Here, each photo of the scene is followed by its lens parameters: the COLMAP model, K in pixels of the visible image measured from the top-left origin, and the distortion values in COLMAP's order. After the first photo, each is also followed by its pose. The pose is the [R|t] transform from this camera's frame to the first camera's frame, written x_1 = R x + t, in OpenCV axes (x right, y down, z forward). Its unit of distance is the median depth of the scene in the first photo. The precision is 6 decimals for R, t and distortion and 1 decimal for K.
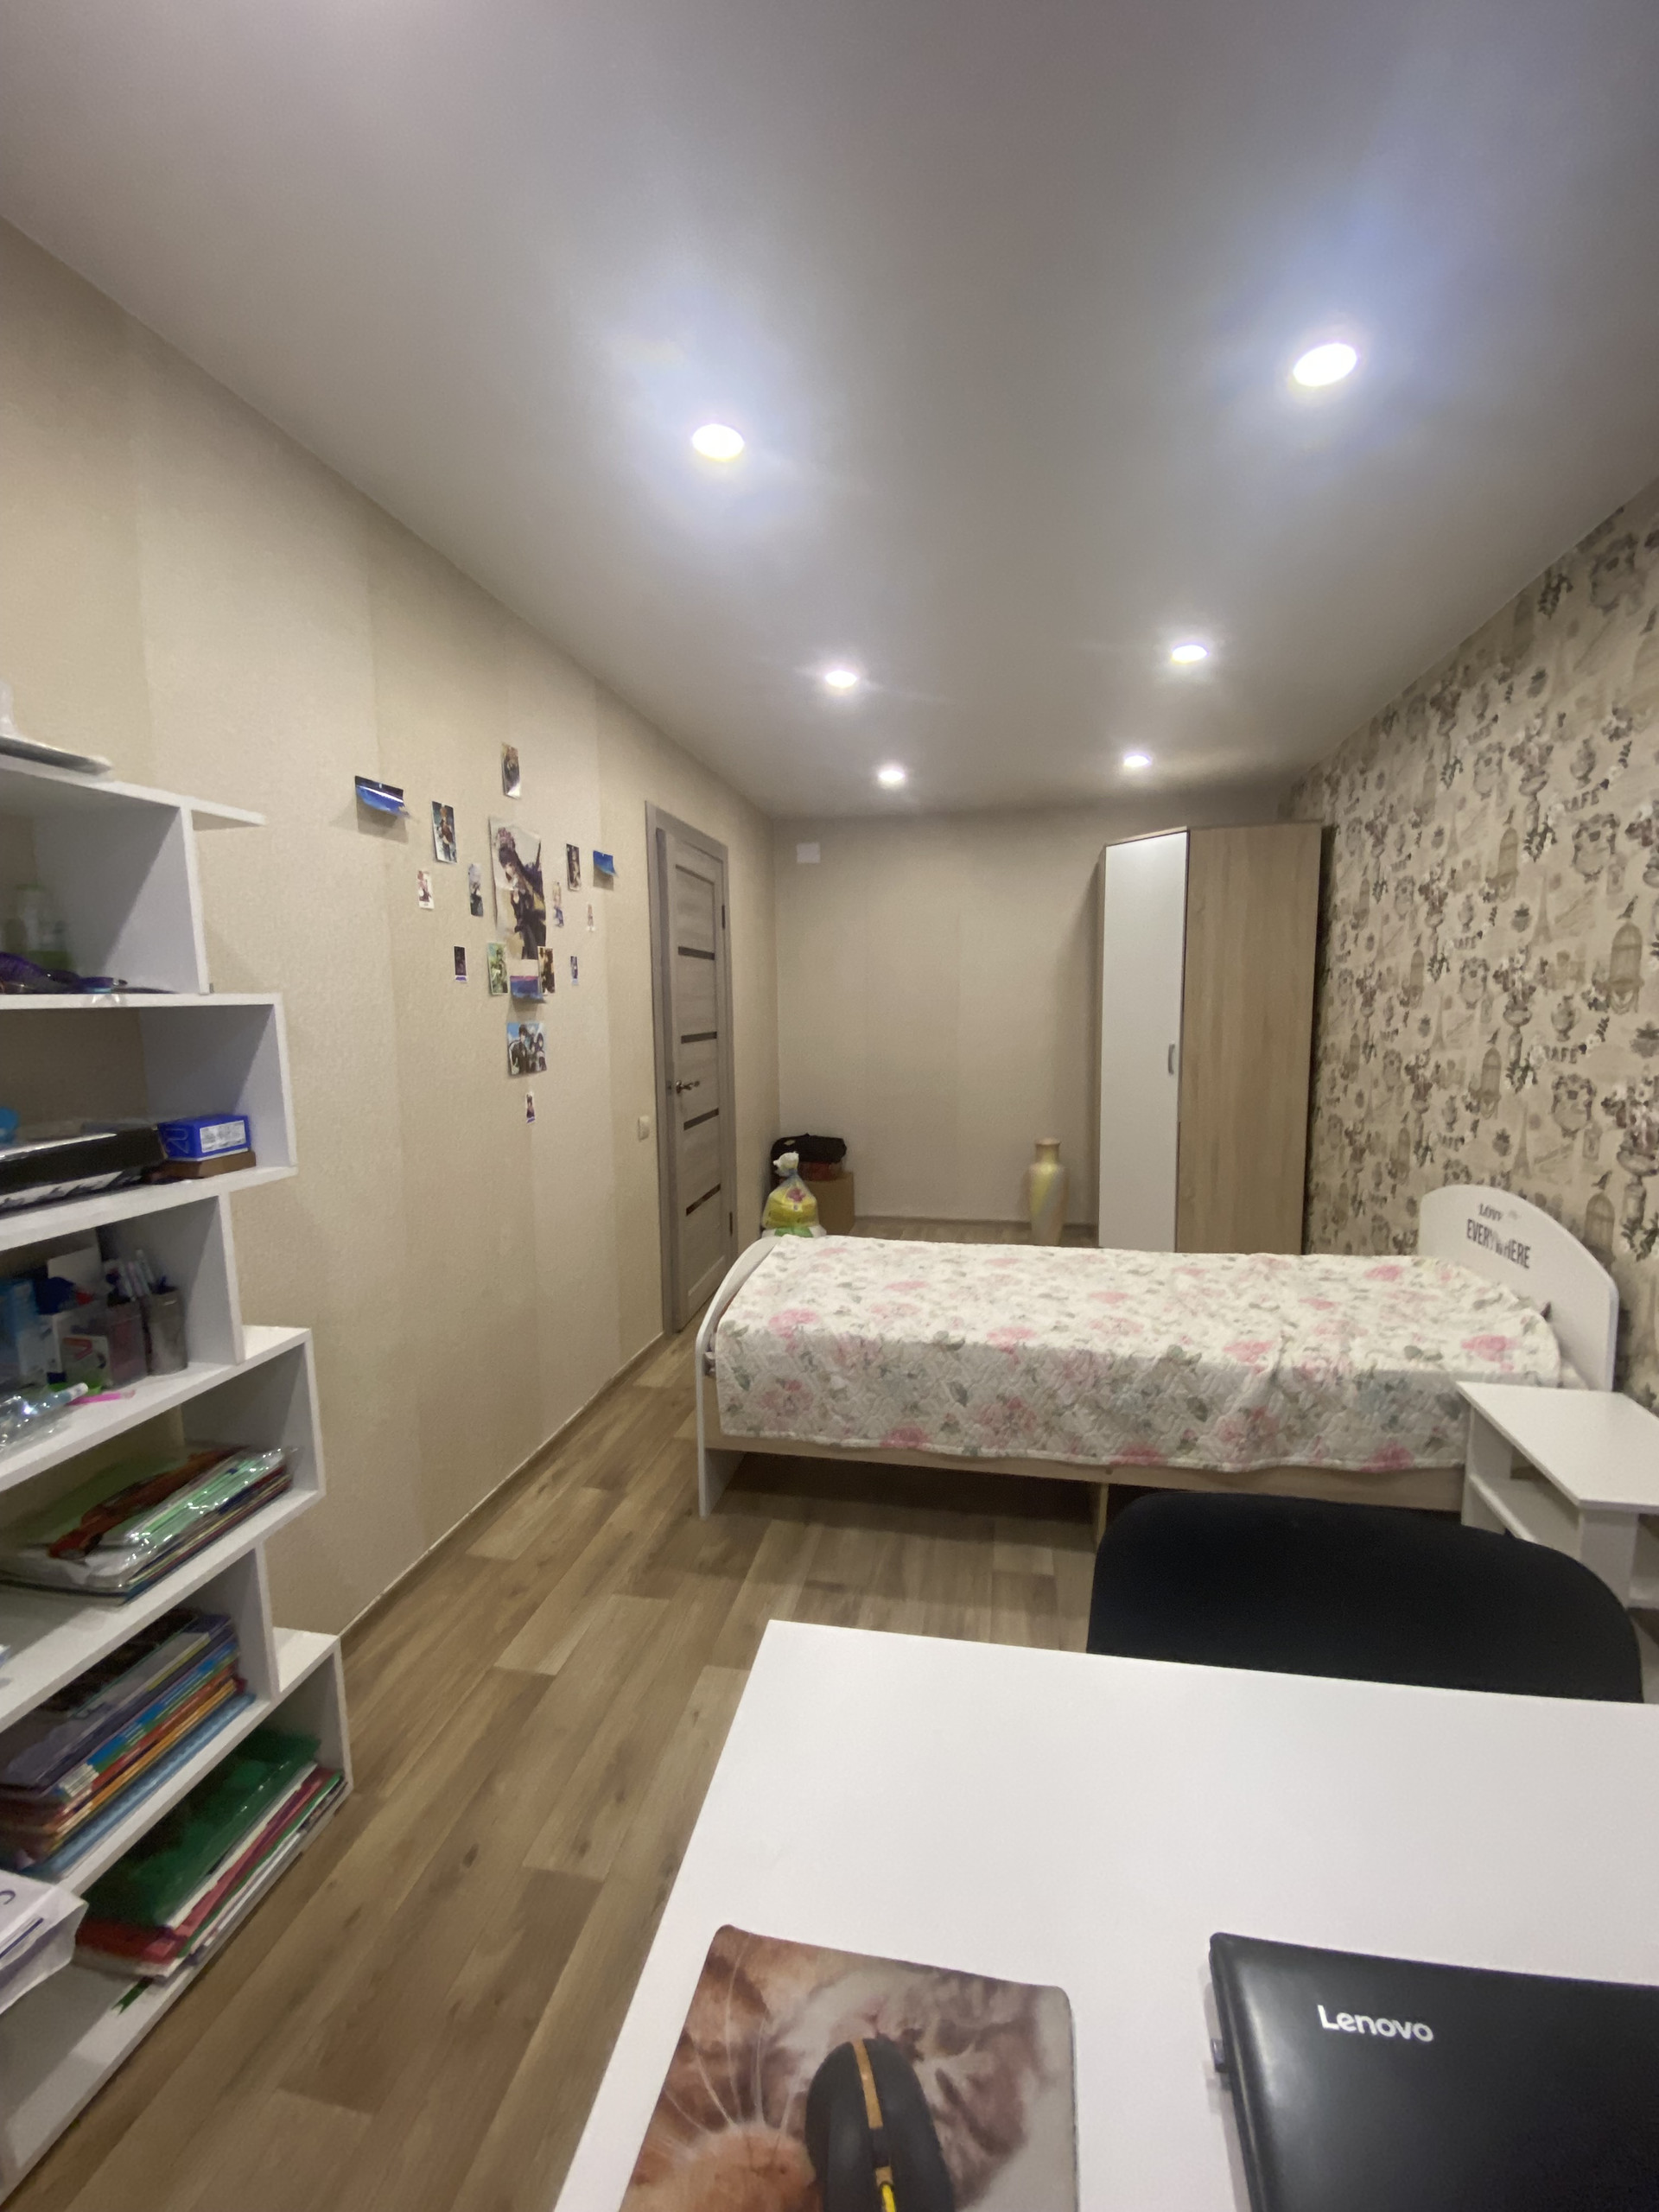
lens RADIAL K [[907.2, 0, 835.9], [0, 907.2, 1098.7], [0, 0, 1]] dist [0.065633, -0.045769]
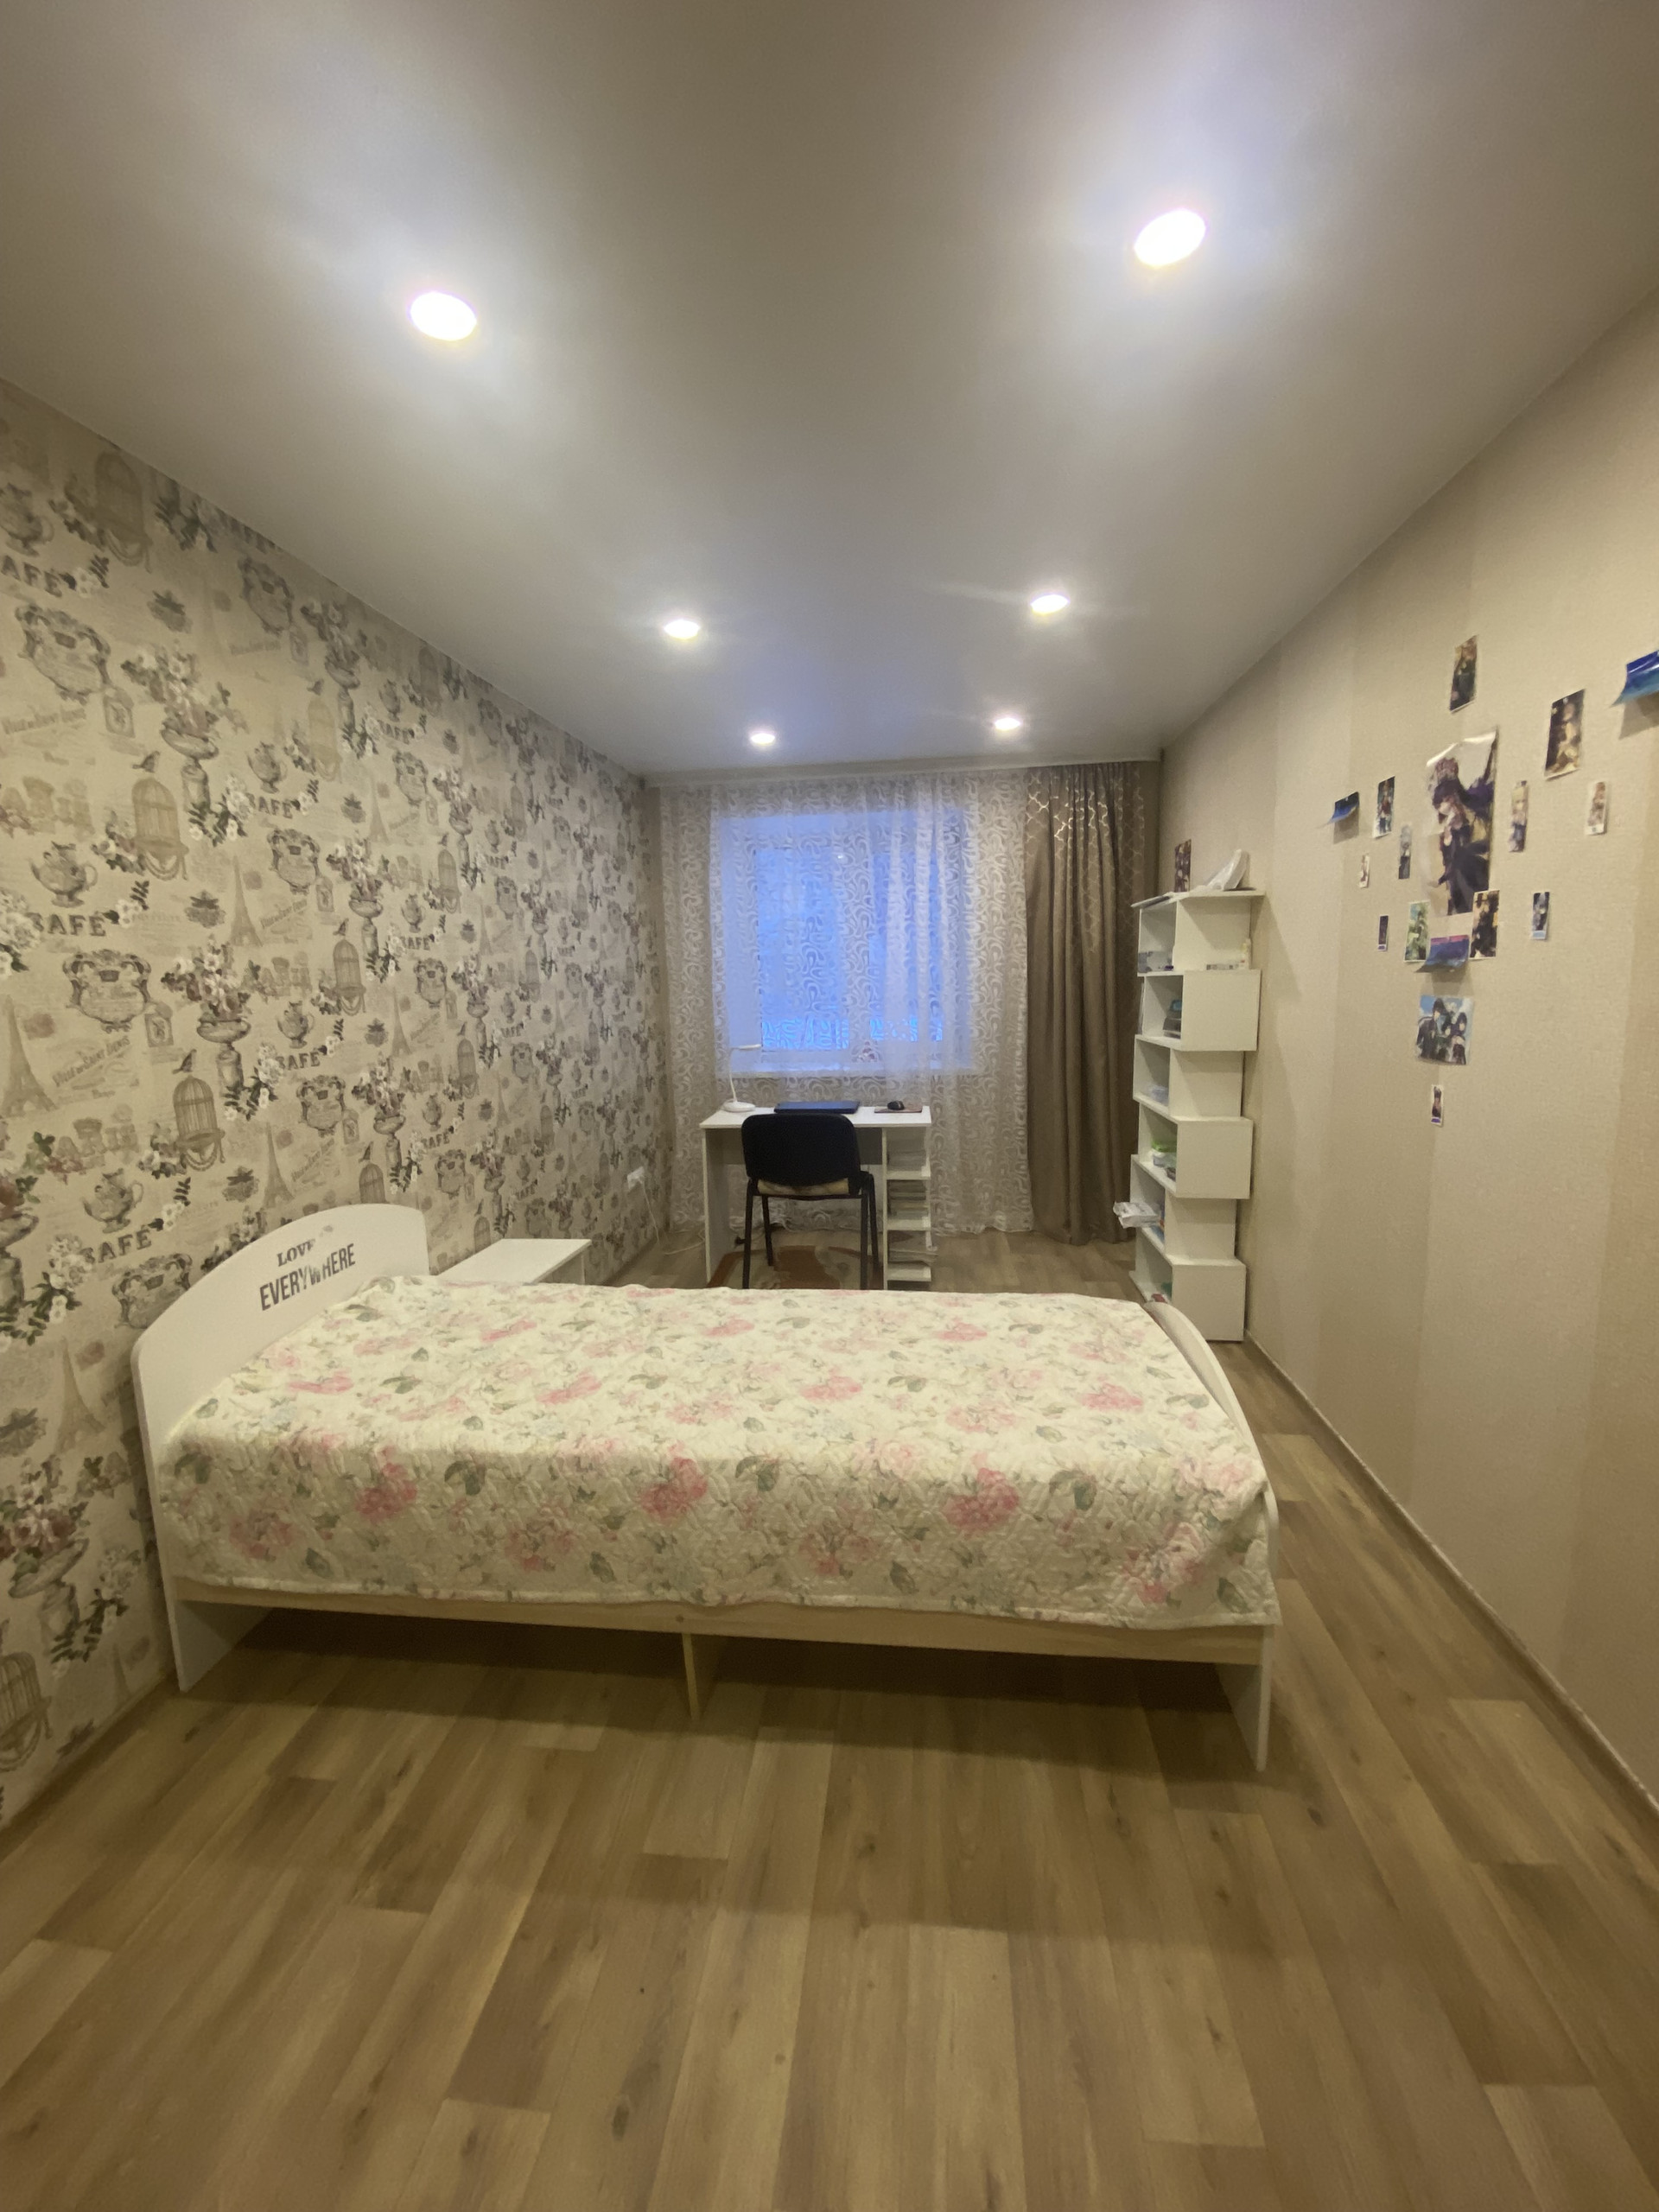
lens RADIAL K [[907.2, 0, 835.9], [0, 907.2, 1098.7], [0, 0, 1]] dist [0.065633, -0.045769]
pose [[-0.995271, 0.044399, -0.086394, 0.254995], [0.022567, 0.970777, 0.238919, -0.201206], [0.094478, 0.235840, -0.967188, 1.751617]]
